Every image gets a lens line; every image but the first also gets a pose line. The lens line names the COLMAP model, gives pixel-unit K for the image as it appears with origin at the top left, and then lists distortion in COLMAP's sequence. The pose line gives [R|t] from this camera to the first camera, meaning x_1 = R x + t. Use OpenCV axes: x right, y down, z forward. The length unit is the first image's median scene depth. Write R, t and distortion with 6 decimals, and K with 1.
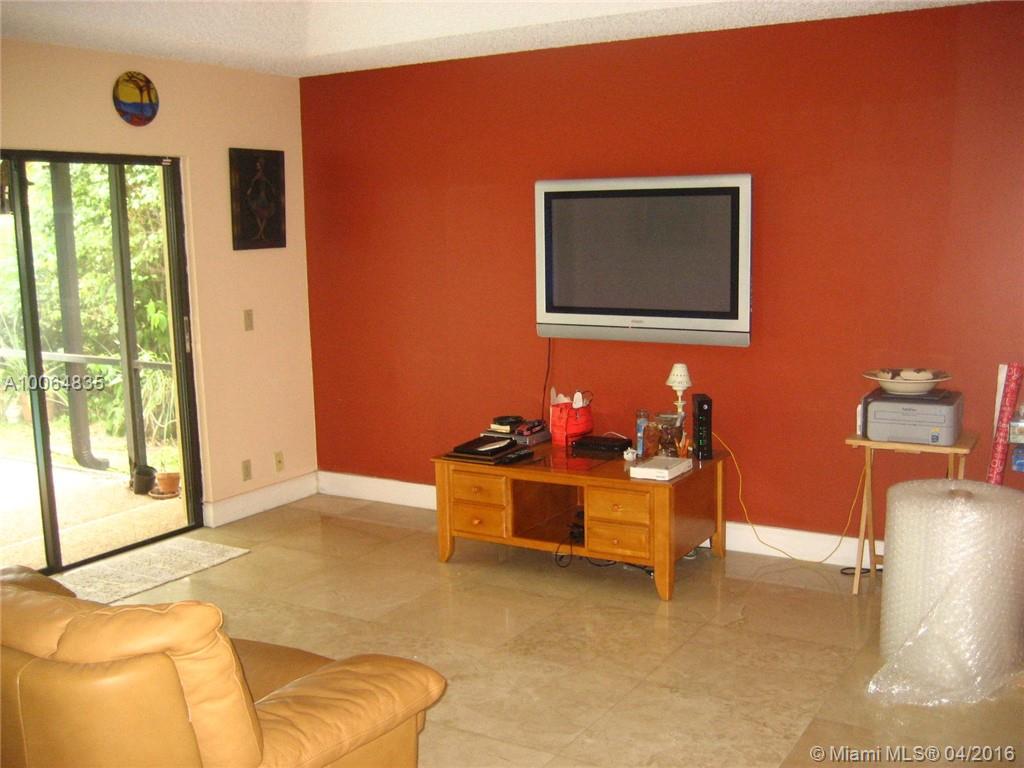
lens RADIAL K [[1057.2, 0, 527.3], [0, 1057.2, 387.0], [0, 0, 1]] dist [-0.143328, 0.158660]
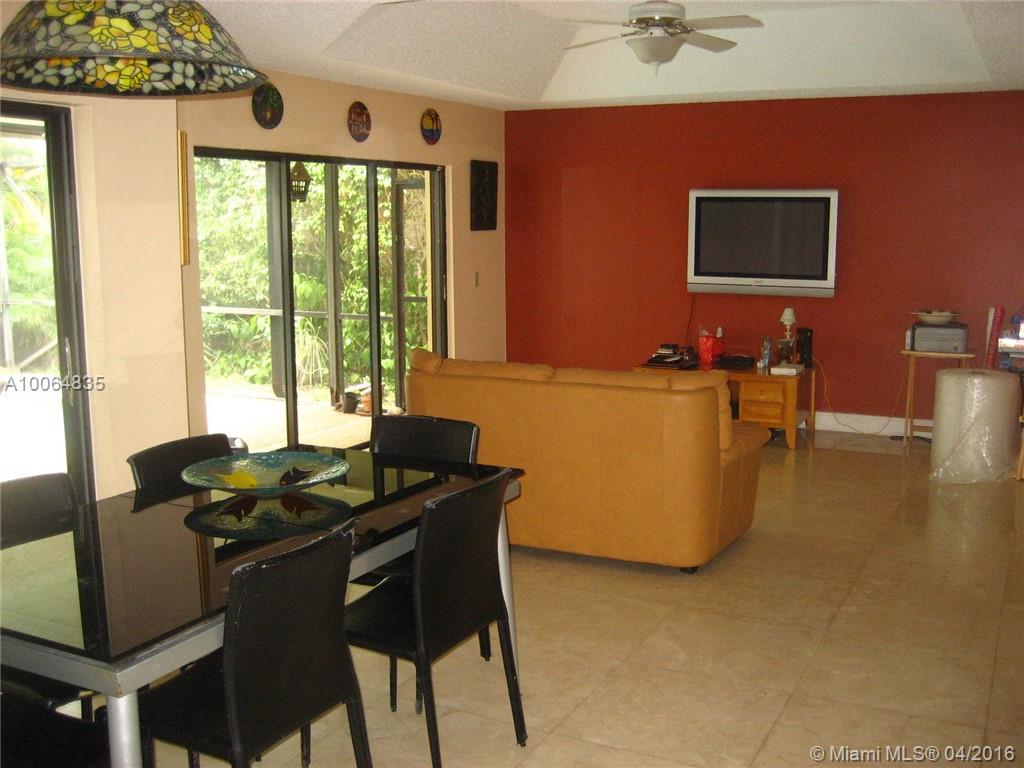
lens RADIAL K [[1057.2, 0, 527.3], [0, 1057.2, 387.0], [0, 0, 1]] dist [-0.143328, 0.158660]
pose [[0.997205, 0.006199, 0.074453, -0.362215], [-0.006528, 0.999970, 0.004174, 0.092211], [-0.074425, -0.004649, 0.997216, -0.537326]]
